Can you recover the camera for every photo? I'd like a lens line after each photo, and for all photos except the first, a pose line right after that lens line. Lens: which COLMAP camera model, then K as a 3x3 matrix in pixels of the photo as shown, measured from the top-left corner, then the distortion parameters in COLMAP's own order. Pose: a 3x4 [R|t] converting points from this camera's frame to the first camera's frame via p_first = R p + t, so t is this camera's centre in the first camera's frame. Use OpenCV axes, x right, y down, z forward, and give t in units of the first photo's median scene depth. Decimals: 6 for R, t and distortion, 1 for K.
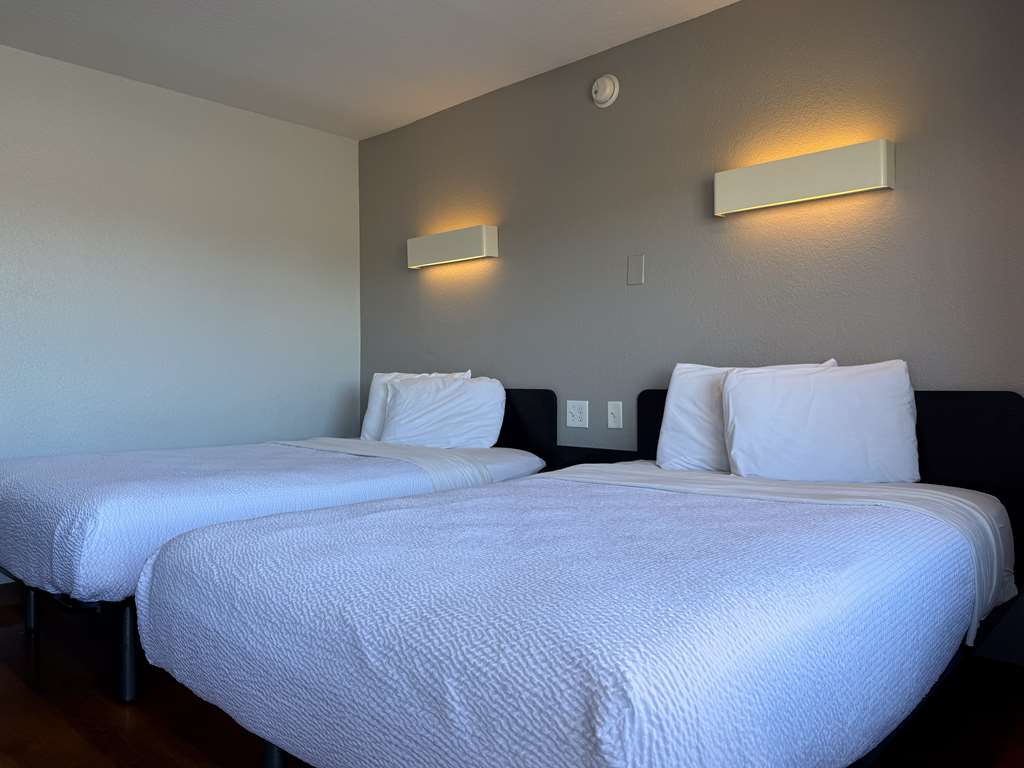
lens RADIAL K [[733.6, 0, 512.0], [0, 733.6, 384.0], [0, 0, 1]] dist [0.000018, -0.002837]
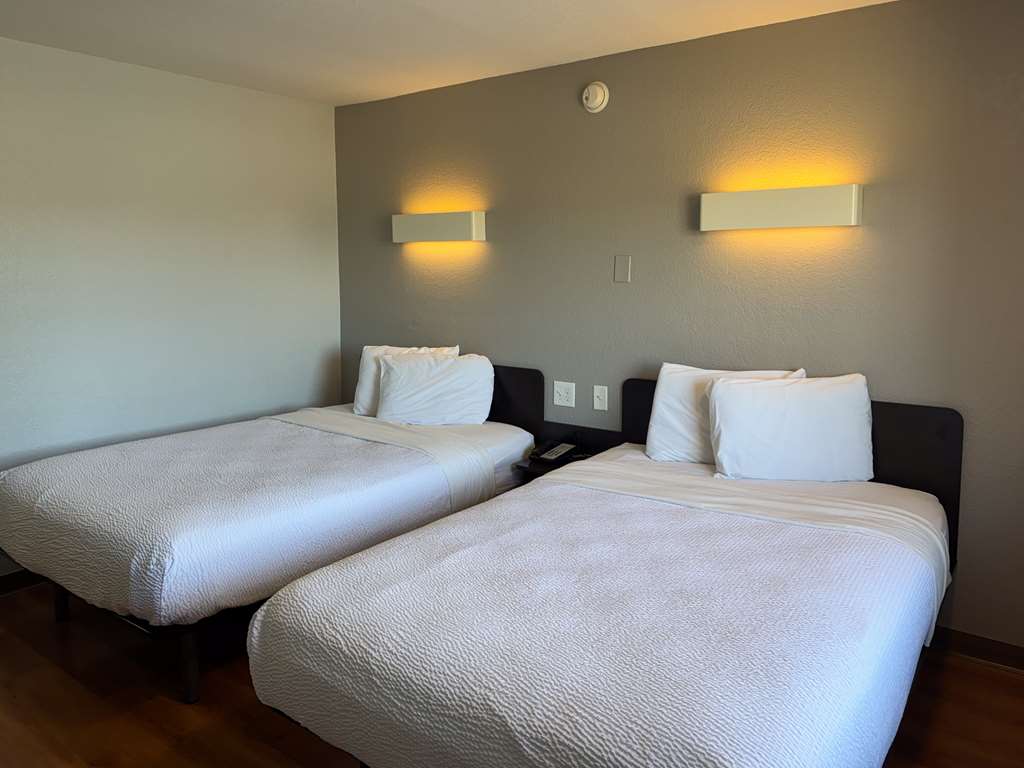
lens RADIAL K [[724.8, 0, 507.8], [0, 724.8, 336.5], [0, 0, 1]] dist [0.004726, 0.001522]
pose [[0.993986, -0.009302, 0.109114, -0.117916], [-0.000676, 0.995845, 0.091058, -0.150592], [-0.109508, -0.090584, 0.989850, -0.059713]]
